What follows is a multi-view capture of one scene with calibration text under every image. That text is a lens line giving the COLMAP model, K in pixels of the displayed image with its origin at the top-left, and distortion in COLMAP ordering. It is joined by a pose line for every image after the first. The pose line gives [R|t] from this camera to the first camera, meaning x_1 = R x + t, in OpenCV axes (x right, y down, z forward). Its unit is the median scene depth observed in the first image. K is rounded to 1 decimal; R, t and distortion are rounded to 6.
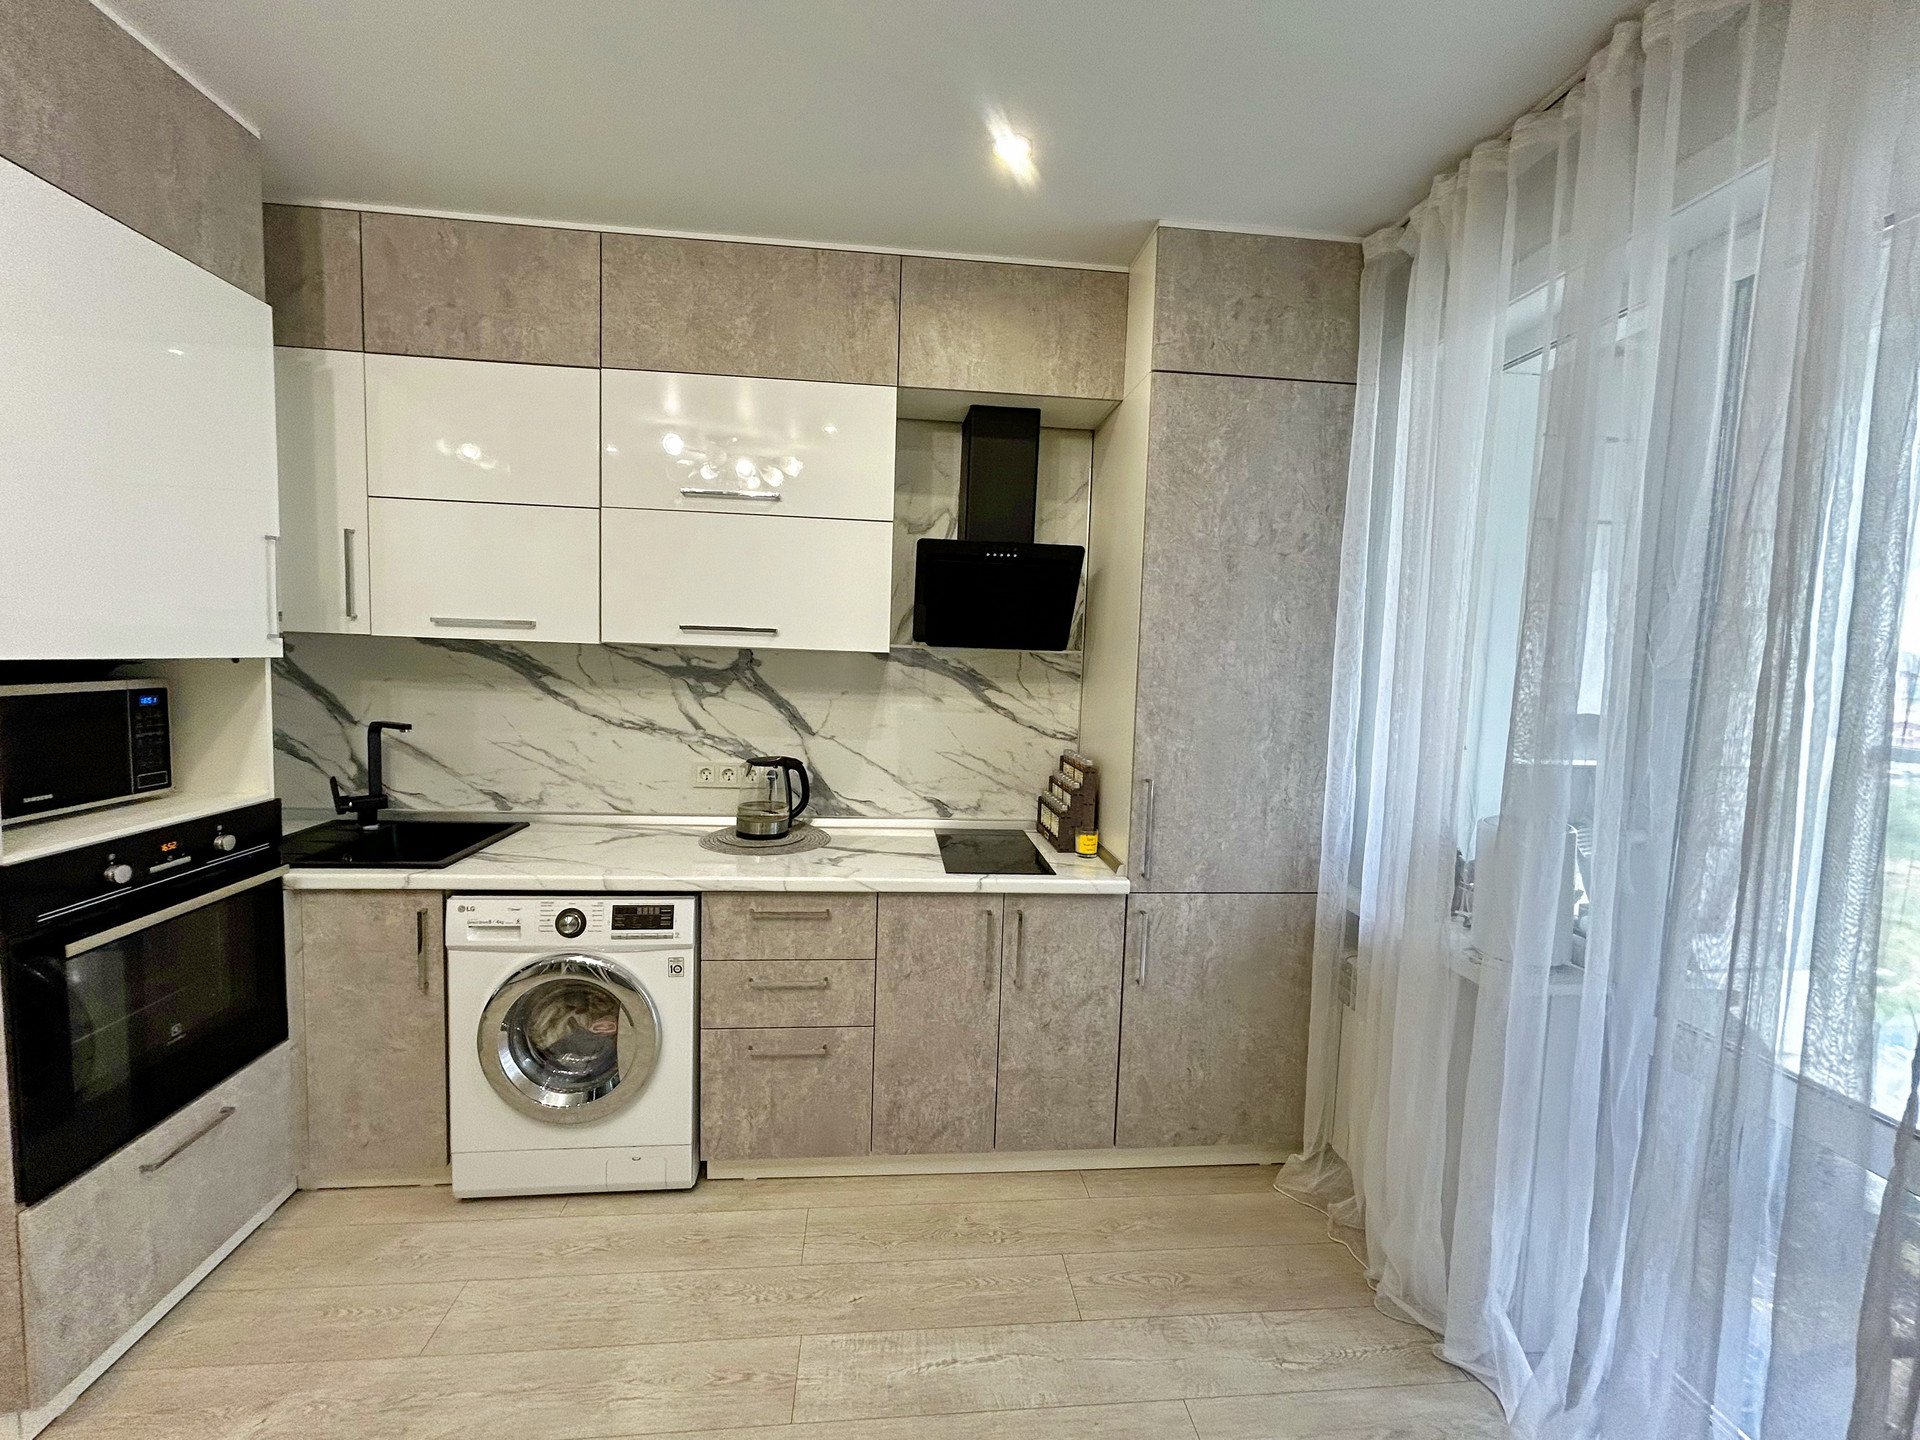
lens RADIAL K [[793.1, 0, 959.9], [0, 793.1, 715.9], [0, 0, 1]] dist [-0.004350, 0.004451]
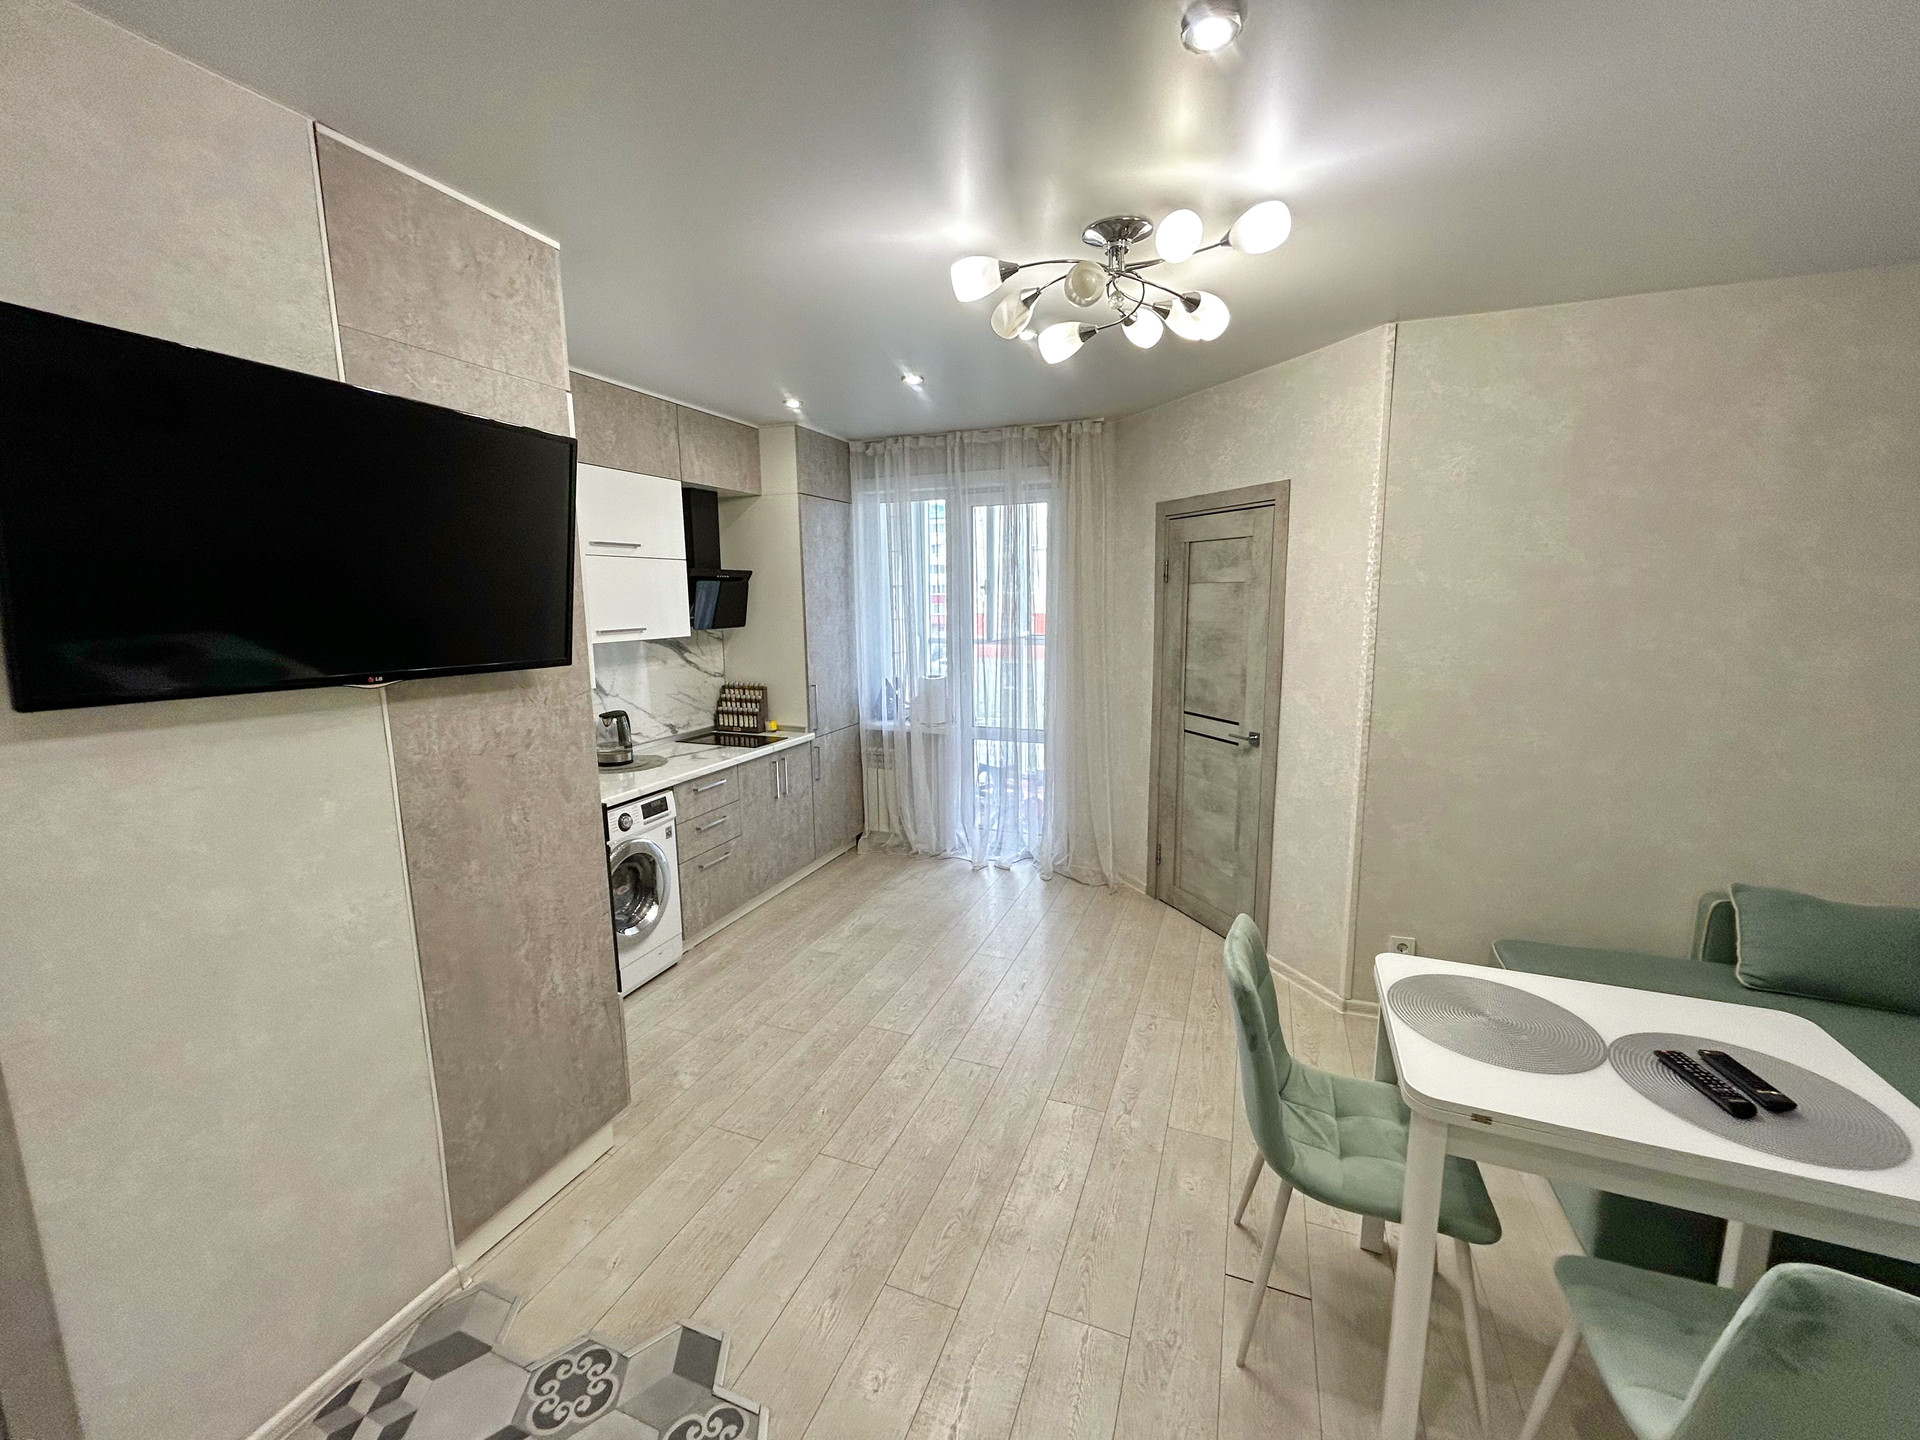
lens RADIAL K [[773.8, 0, 957.5], [0, 773.8, 716.4], [0, 0, 1]] dist [0.001105, 0.000175]
pose [[0.448181, -0.180092, 0.875614, -1.436139], [0.097648, 0.983499, 0.152301, -0.116116], [-0.888594, 0.017243, 0.458371, -0.305616]]
